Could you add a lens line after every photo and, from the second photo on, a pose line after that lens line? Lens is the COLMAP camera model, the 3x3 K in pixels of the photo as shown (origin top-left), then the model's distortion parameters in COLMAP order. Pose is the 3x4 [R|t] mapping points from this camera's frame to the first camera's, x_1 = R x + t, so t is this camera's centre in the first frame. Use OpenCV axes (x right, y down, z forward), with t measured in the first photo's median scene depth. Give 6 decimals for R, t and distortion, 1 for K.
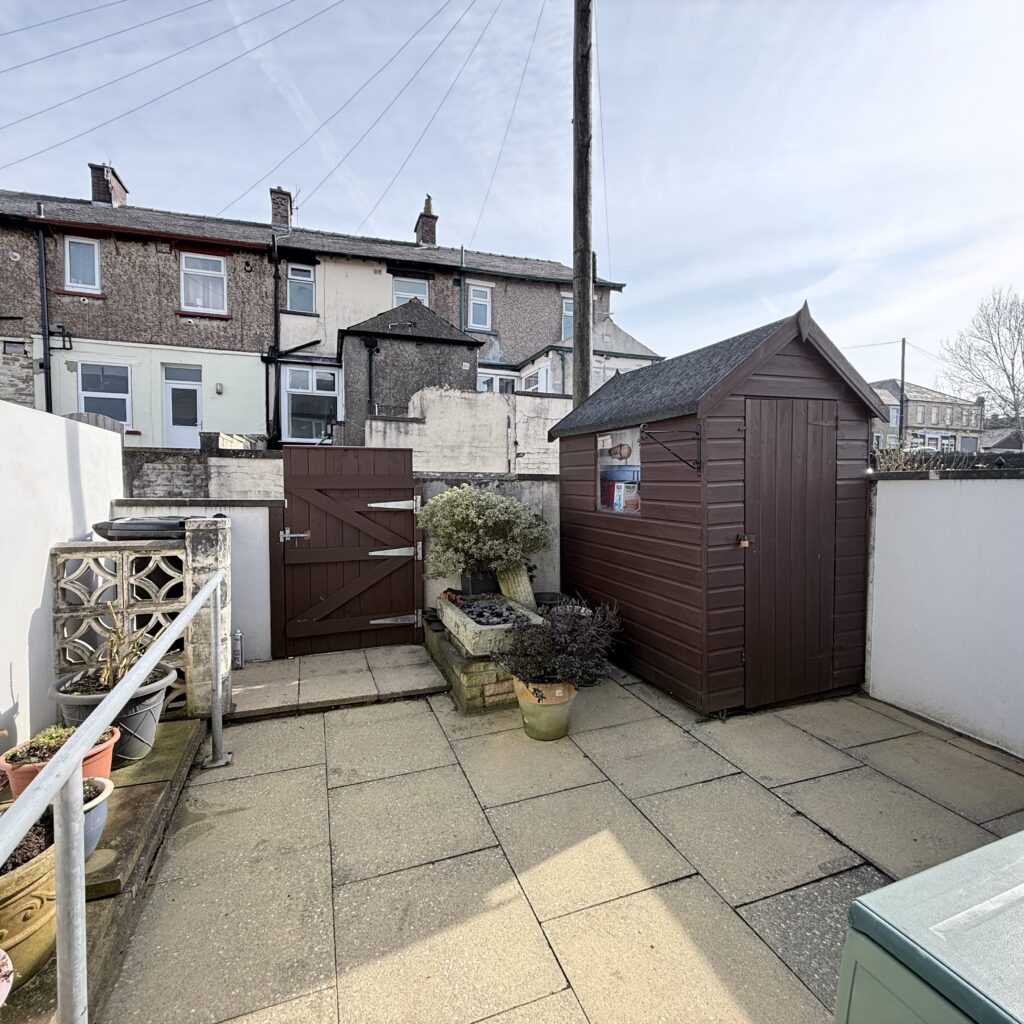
lens RADIAL K [[544.2, 0, 510.5], [0, 544.2, 508.2], [0, 0, 1]] dist [0.004334, 0.001083]
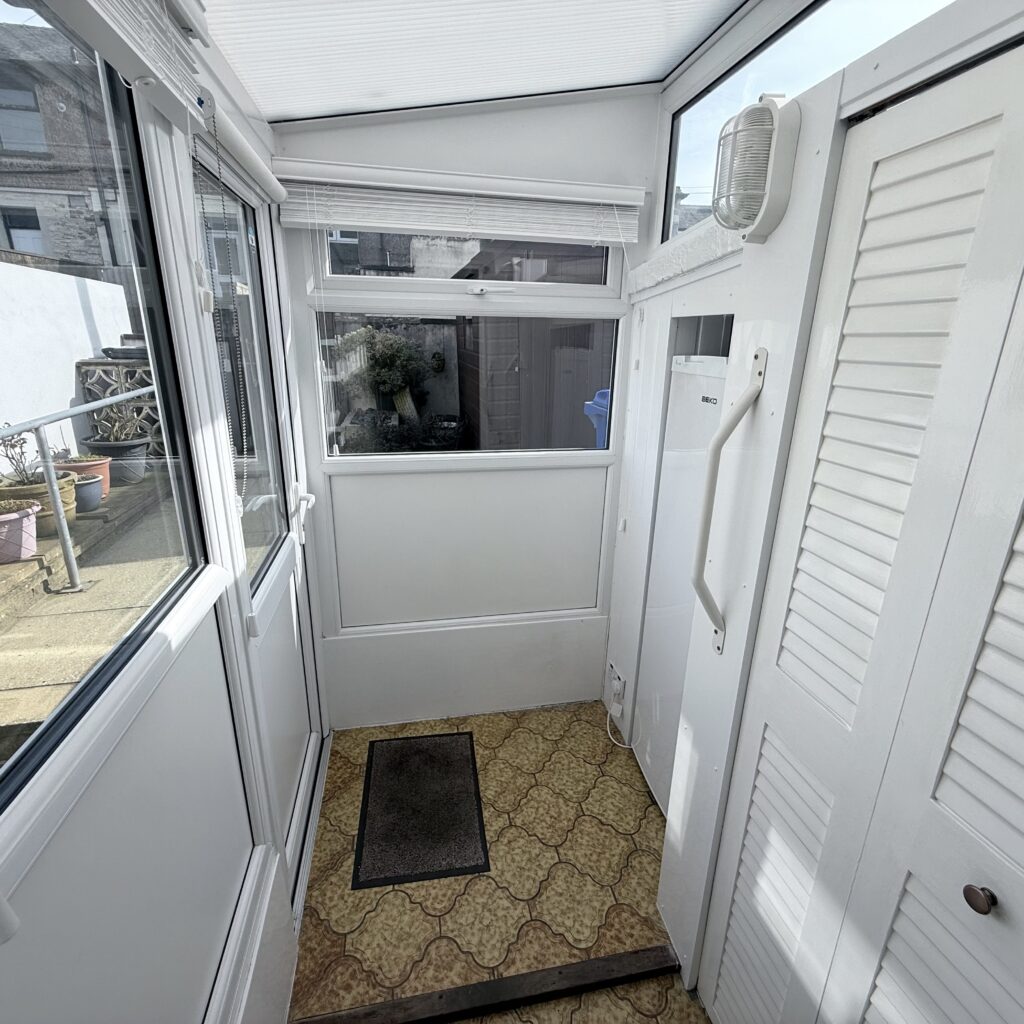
lens RADIAL K [[544.2, 0, 512.0], [0, 544.2, 508.2], [0, 0, 1]] dist [0.004334, 0.001083]
pose [[0.989799, 0.051413, -0.132873, 0.209273], [-0.015307, 0.965596, 0.259596, 0.015684], [0.141648, -0.254914, 0.956533, -0.147502]]
